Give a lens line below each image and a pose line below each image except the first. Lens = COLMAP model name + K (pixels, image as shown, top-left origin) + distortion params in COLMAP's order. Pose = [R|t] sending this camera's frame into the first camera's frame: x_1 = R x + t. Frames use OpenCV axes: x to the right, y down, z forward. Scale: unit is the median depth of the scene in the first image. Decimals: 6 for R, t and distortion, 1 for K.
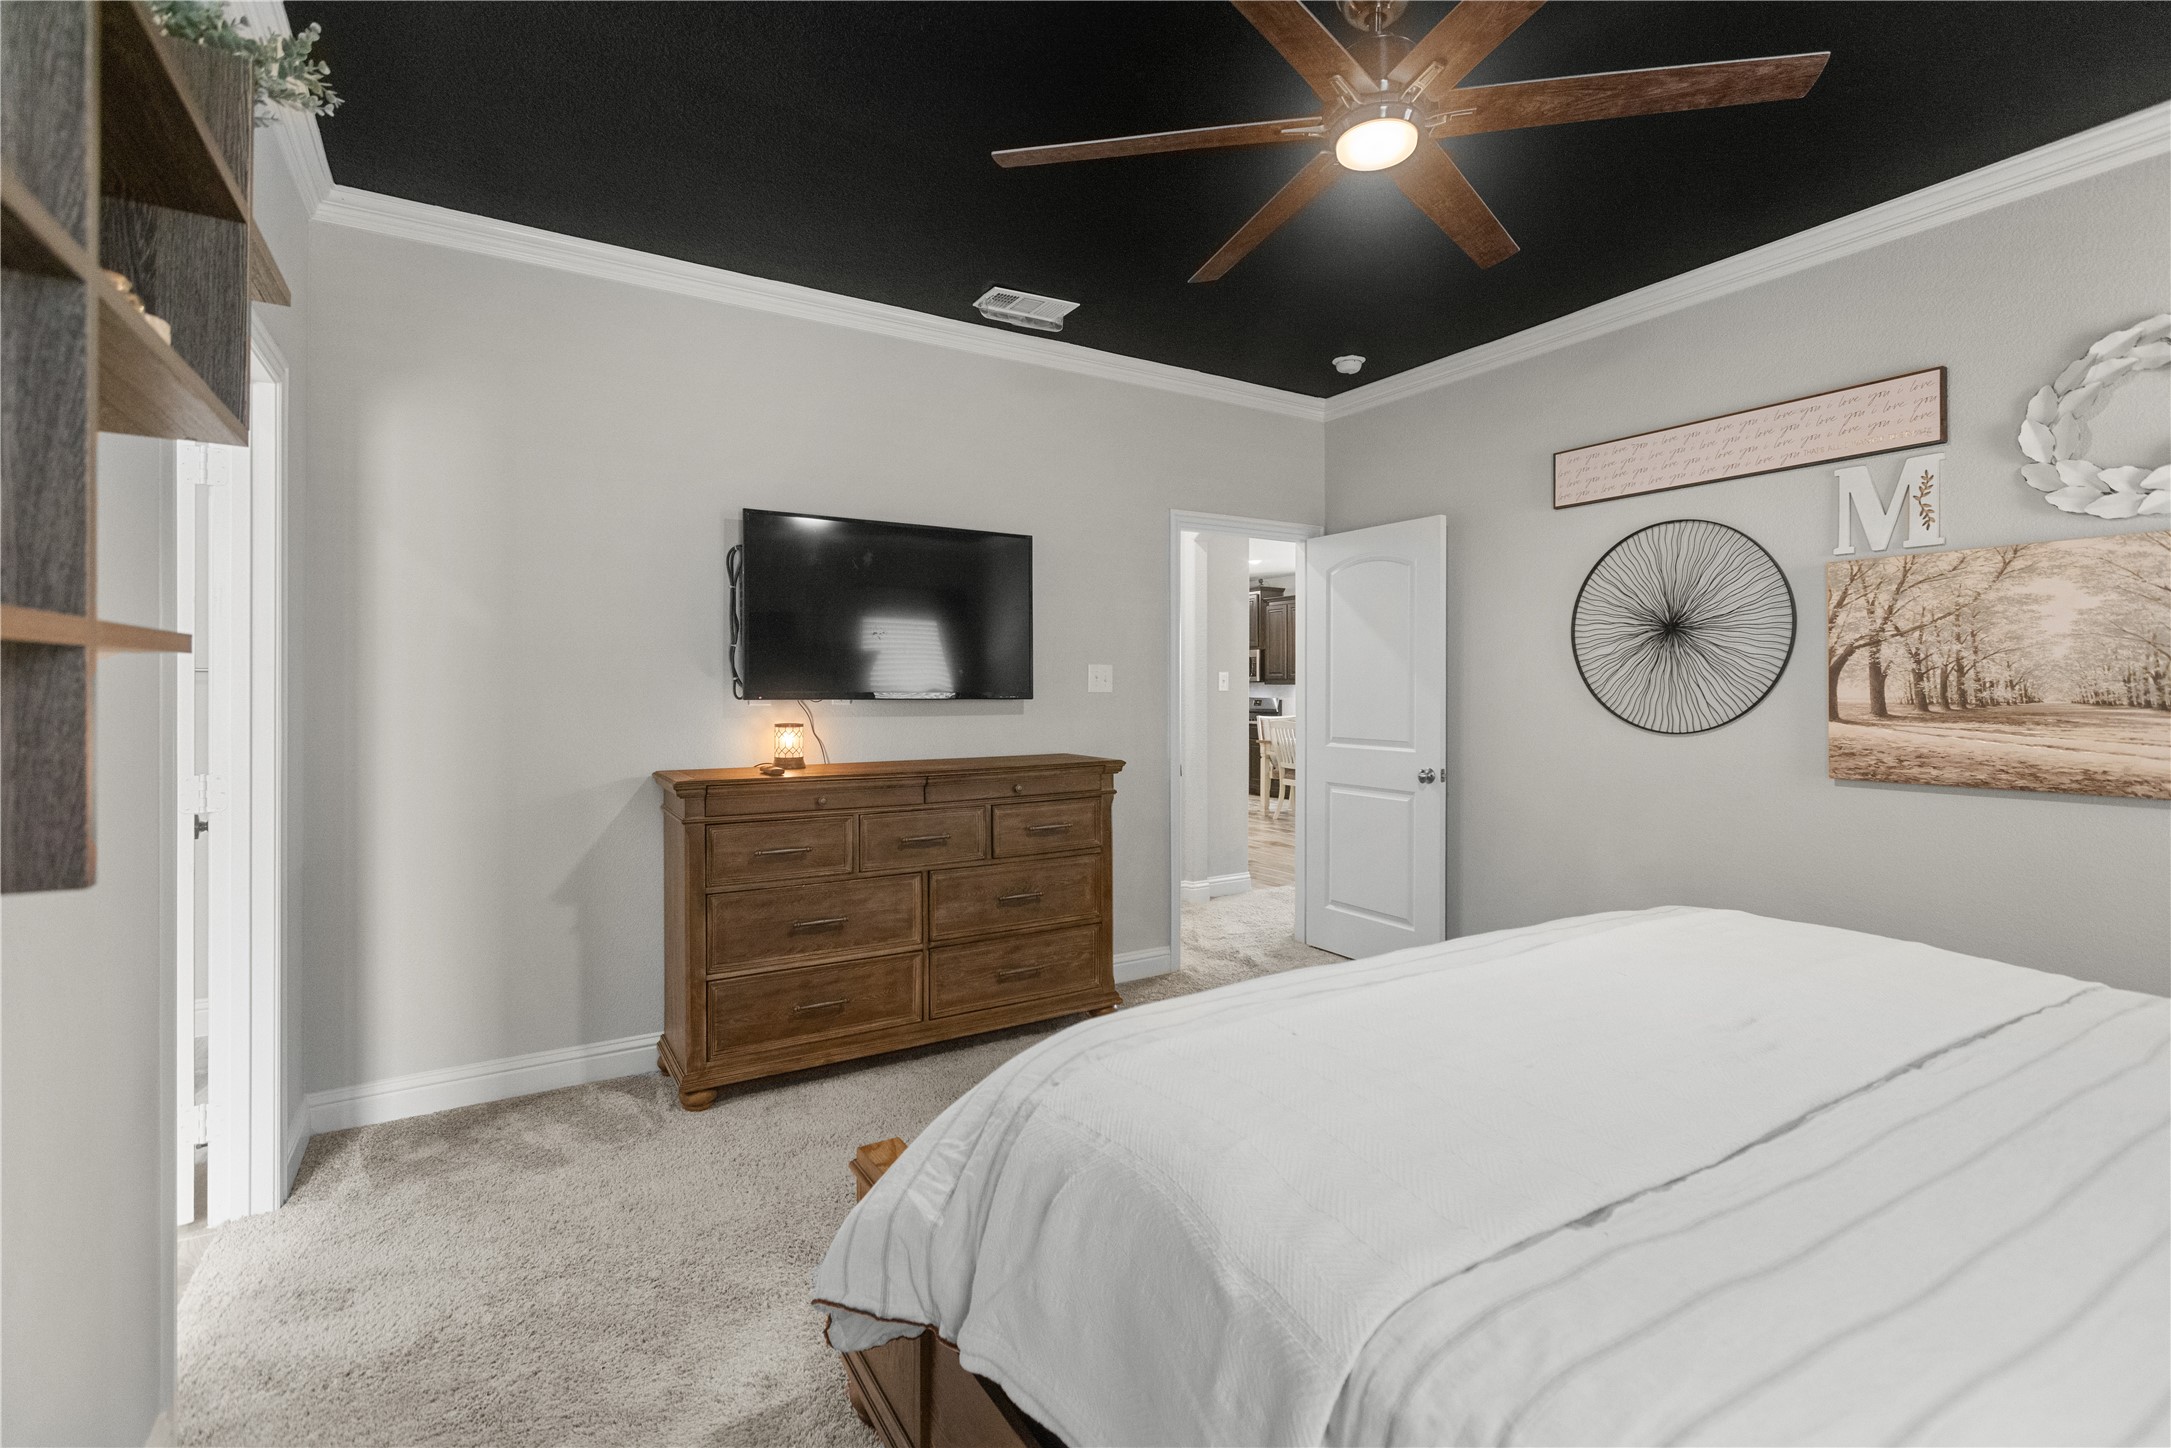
lens RADIAL K [[983.5, 0, 1085.5], [0, 983.5, 727.0], [0, 0, 1]] dist [-0.003865, 0.000241]
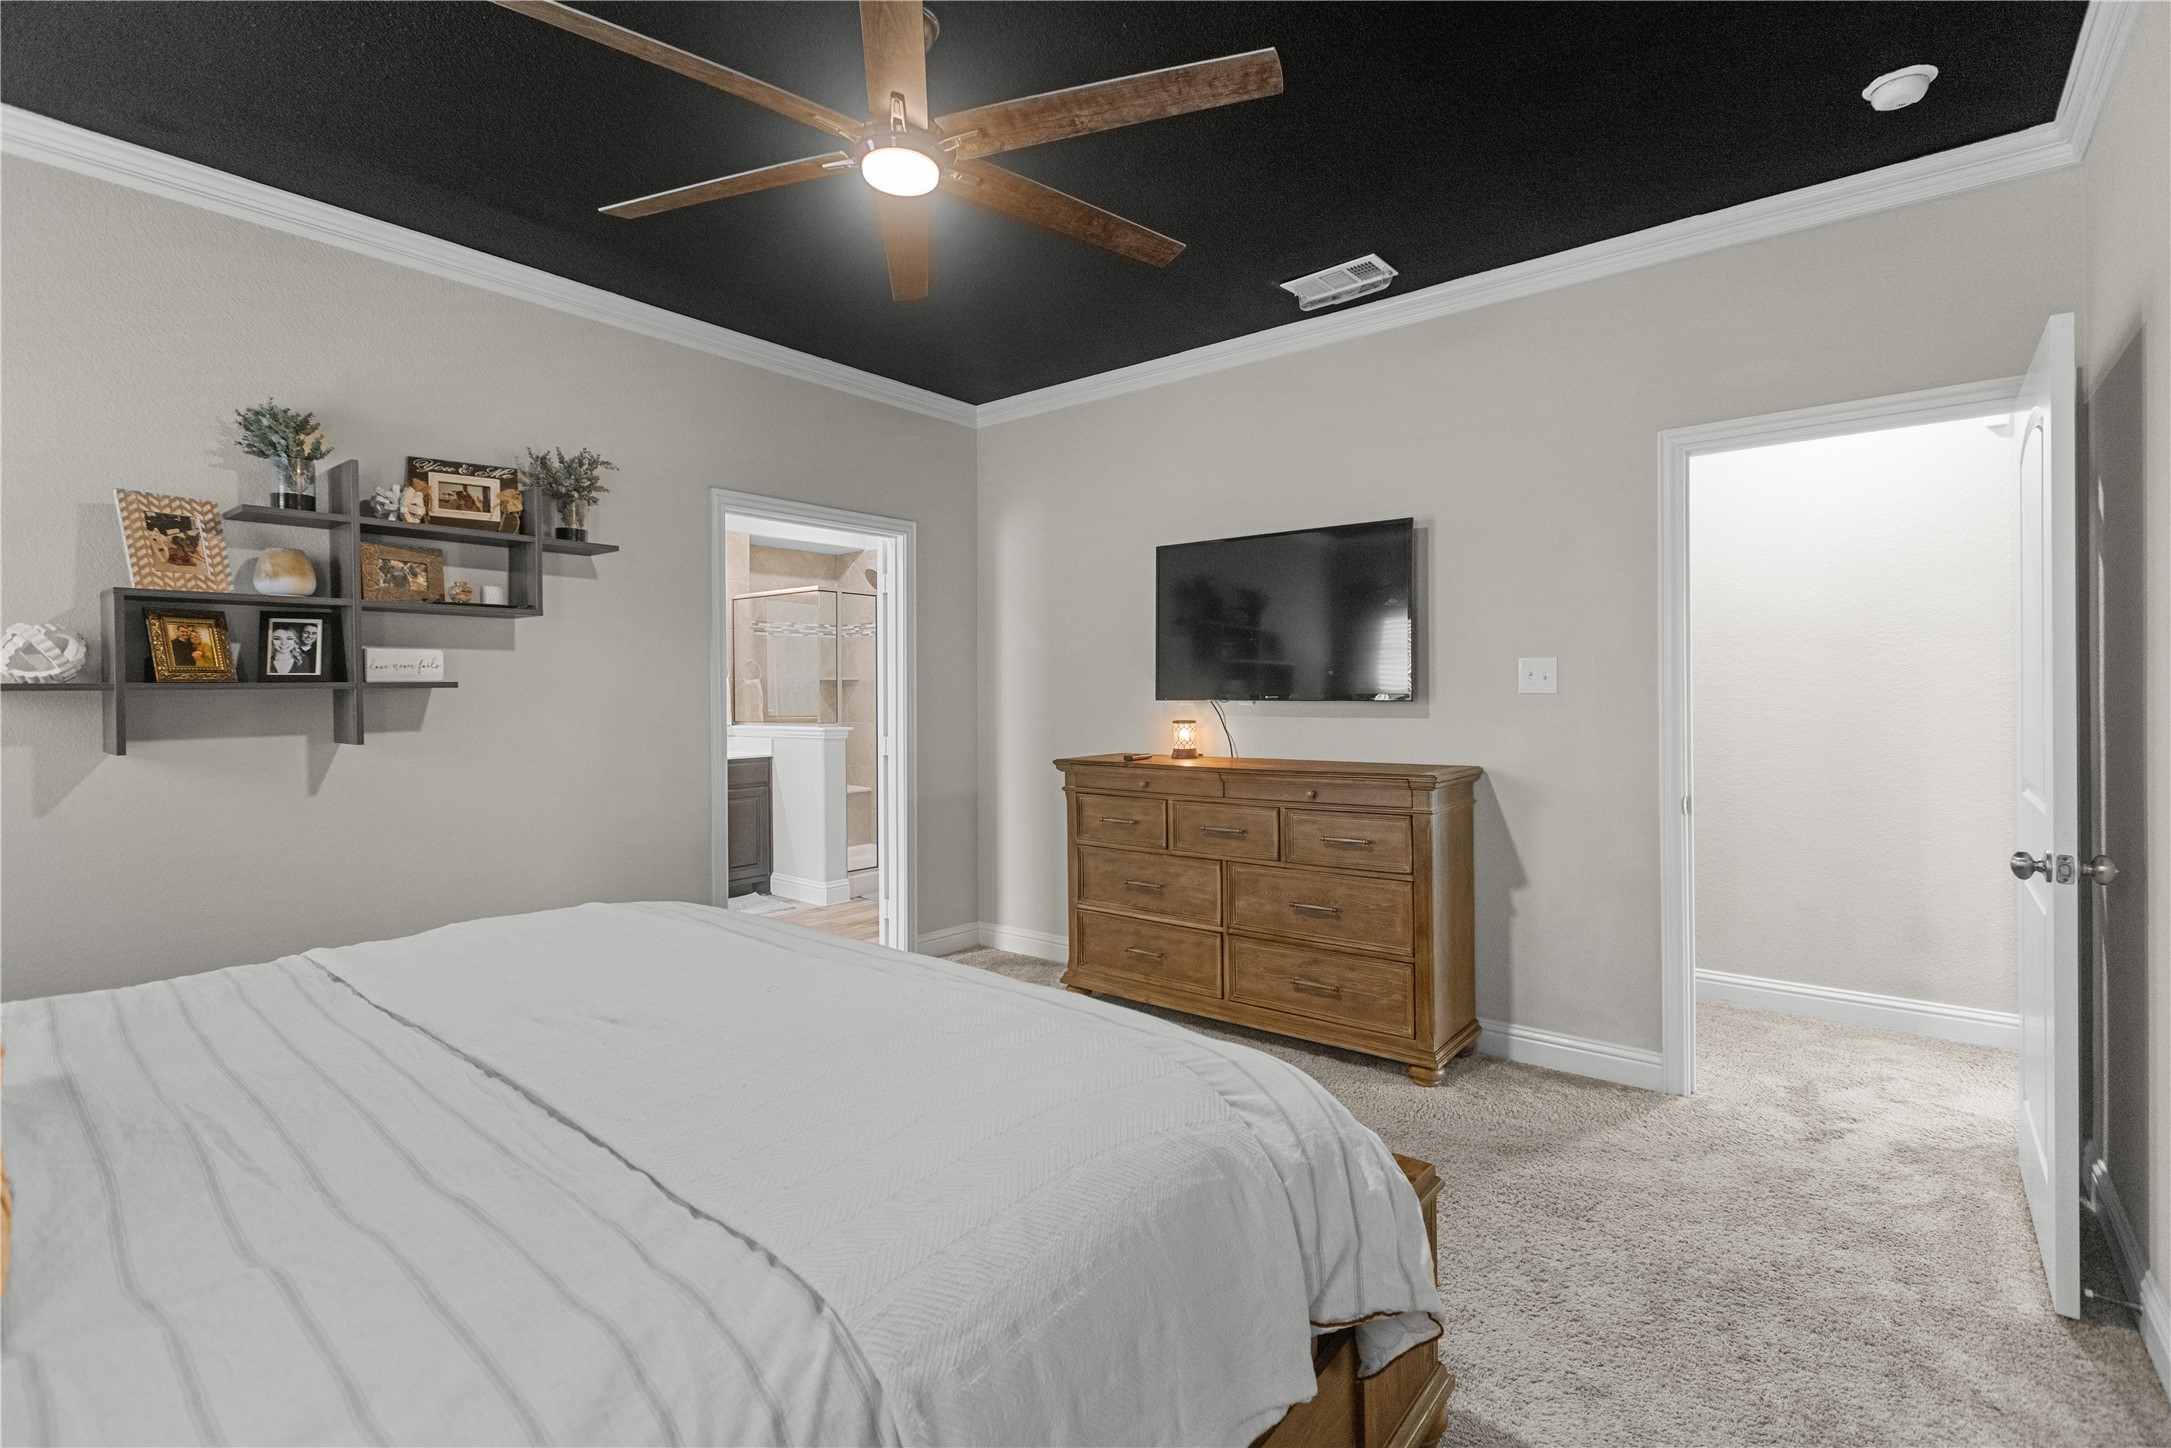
lens RADIAL K [[983.5, 0, 1083.0], [0, 983.5, 704.1], [0, 0, 1]] dist [-0.003865, 0.000241]
pose [[0.334193, 0.010148, -0.942450, 1.602830], [-0.023112, 0.999730, 0.002569, -0.049111], [0.942221, 0.020923, 0.334337, 0.975129]]
